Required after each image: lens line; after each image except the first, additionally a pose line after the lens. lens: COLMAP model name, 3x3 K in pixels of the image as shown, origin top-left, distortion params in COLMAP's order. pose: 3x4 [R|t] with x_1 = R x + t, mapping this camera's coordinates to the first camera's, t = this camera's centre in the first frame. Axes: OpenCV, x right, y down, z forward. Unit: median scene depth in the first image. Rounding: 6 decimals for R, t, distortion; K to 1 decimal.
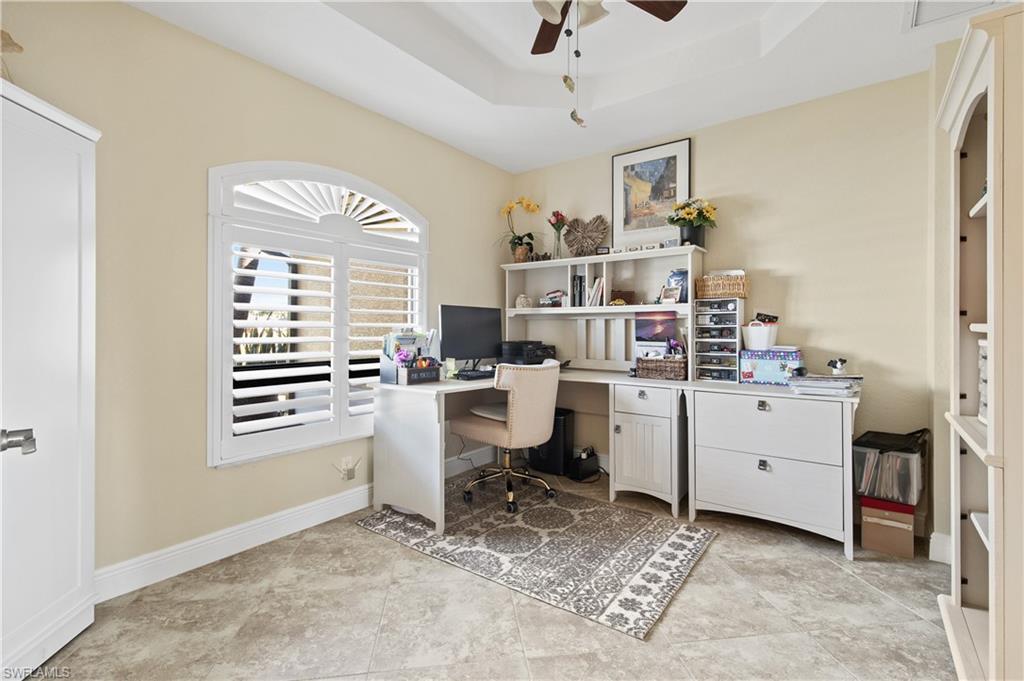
lens RADIAL K [[467.0, 0, 513.1], [0, 467.0, 331.0], [0, 0, 1]] dist [0.005012, -0.000099]
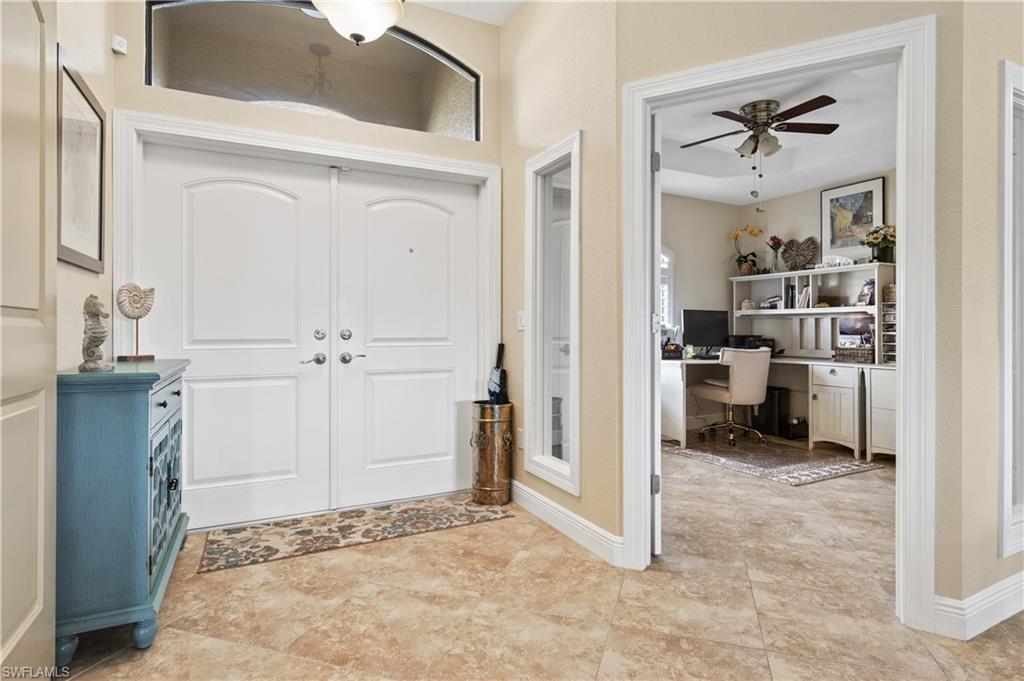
lens RADIAL K [[528.8, 0, 519.4], [0, 528.8, 327.1], [0, 0, 1]] dist [0.001202, -0.000398]
pose [[0.901261, -0.001308, -0.433274, 0.105731], [-0.002596, 0.999961, -0.008420, 0.016244], [0.433268, 0.008714, 0.901223, -0.748718]]
